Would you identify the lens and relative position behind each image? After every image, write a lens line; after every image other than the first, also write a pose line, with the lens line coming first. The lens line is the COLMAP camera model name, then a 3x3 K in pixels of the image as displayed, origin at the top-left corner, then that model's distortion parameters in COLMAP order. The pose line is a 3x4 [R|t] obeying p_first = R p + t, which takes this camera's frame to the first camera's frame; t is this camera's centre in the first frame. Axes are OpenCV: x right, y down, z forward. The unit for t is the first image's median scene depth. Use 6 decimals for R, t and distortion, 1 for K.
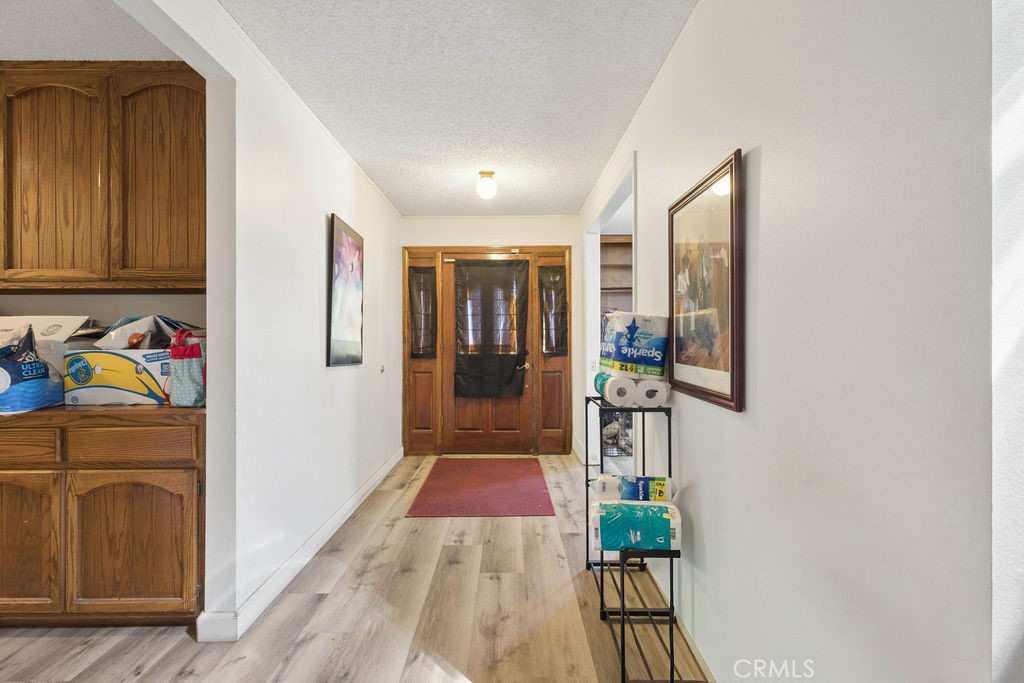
lens RADIAL K [[473.5, 0, 514.2], [0, 473.5, 338.5], [0, 0, 1]] dist [0.000354, 0.000096]
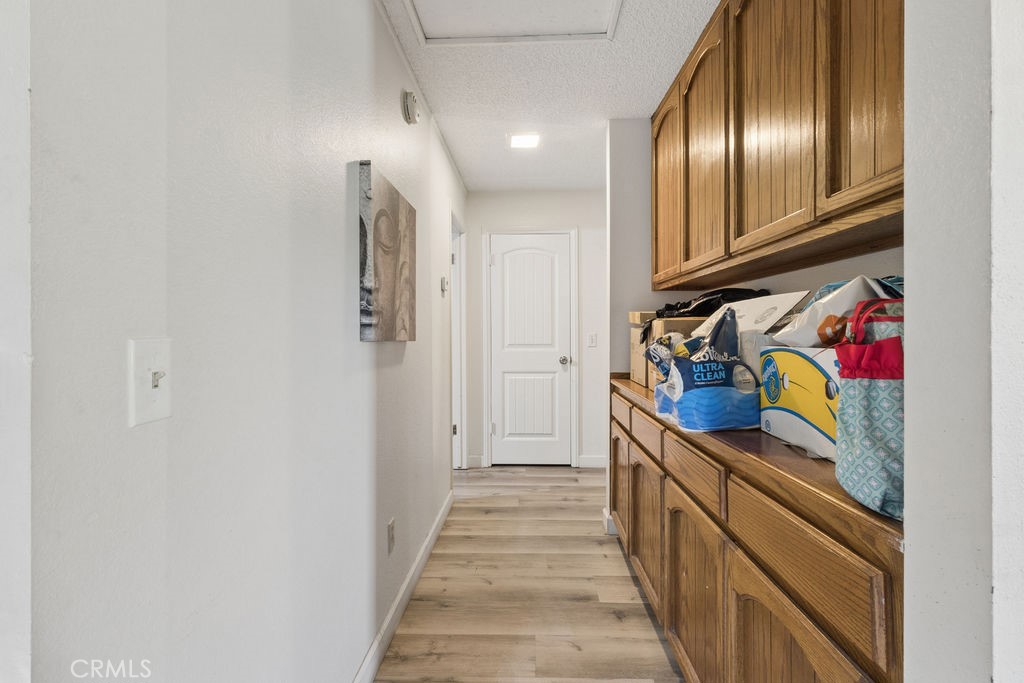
lens RADIAL K [[473.5, 0, 513.1], [0, 473.5, 331.9], [0, 0, 1]] dist [0.000354, 0.000096]
pose [[-0.043114, 0.001191, -0.999069, -0.298678], [0.006752, 0.999977, 0.000900, 0.003560], [0.999047, -0.006707, -0.043121, 0.714456]]
